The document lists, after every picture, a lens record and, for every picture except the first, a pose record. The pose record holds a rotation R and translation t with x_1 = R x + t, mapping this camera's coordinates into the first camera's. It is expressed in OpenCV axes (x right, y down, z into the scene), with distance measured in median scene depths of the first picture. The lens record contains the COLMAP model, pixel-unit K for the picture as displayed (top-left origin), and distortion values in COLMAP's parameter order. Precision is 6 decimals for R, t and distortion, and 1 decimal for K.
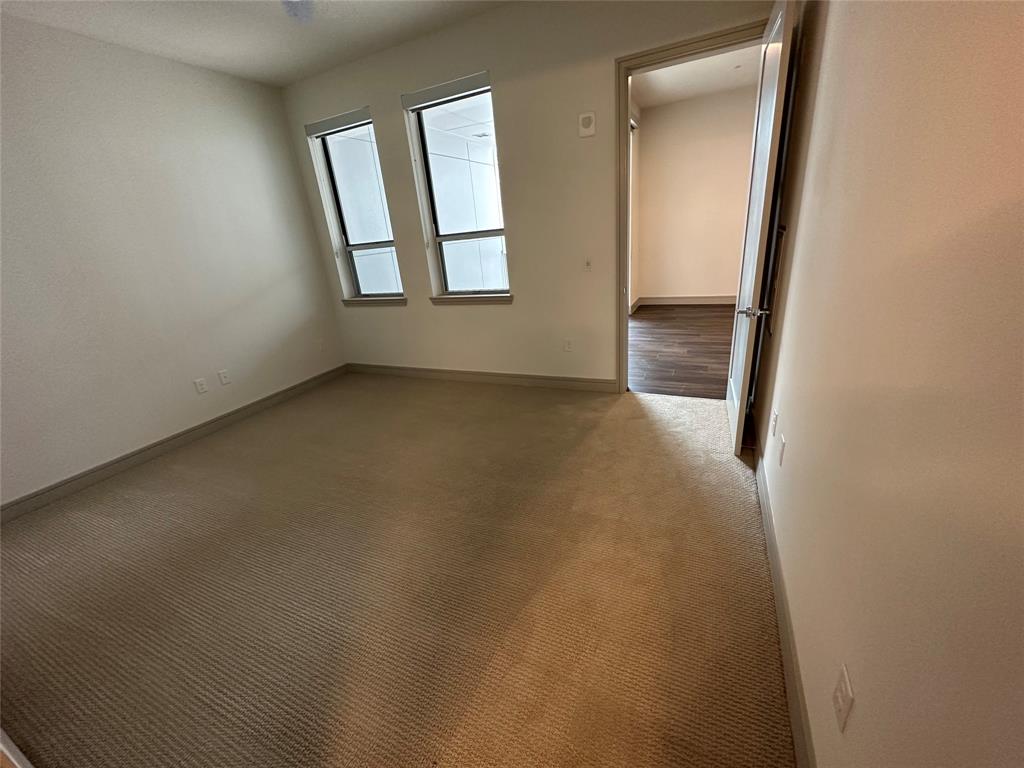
lens RADIAL K [[407.3, 0, 512.0], [0, 407.3, 384.0], [0, 0, 1]] dist [-0.000930, -0.000098]
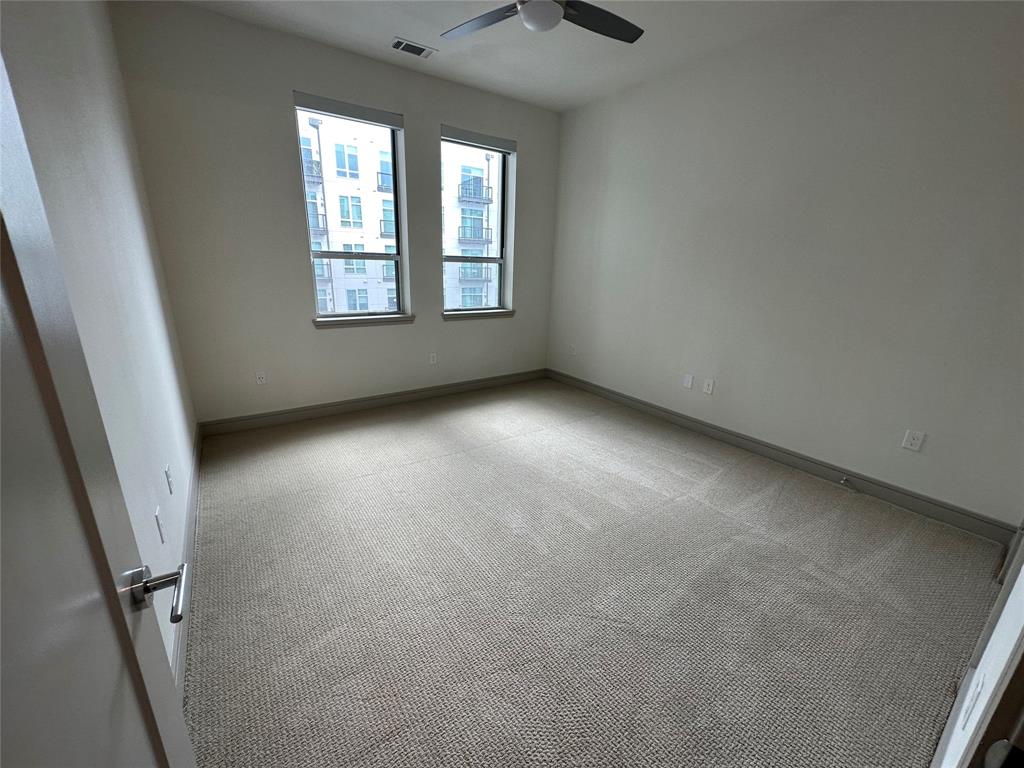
lens RADIAL K [[407.3, 0, 512.0], [0, 407.3, 384.0], [0, 0, 1]] dist [-0.000930, -0.000098]
pose [[0.499456, -0.151054, 0.853069, -1.003909], [0.226859, 0.973127, 0.039490, -0.043805], [-0.836109, 0.173803, 0.520302, 0.353180]]
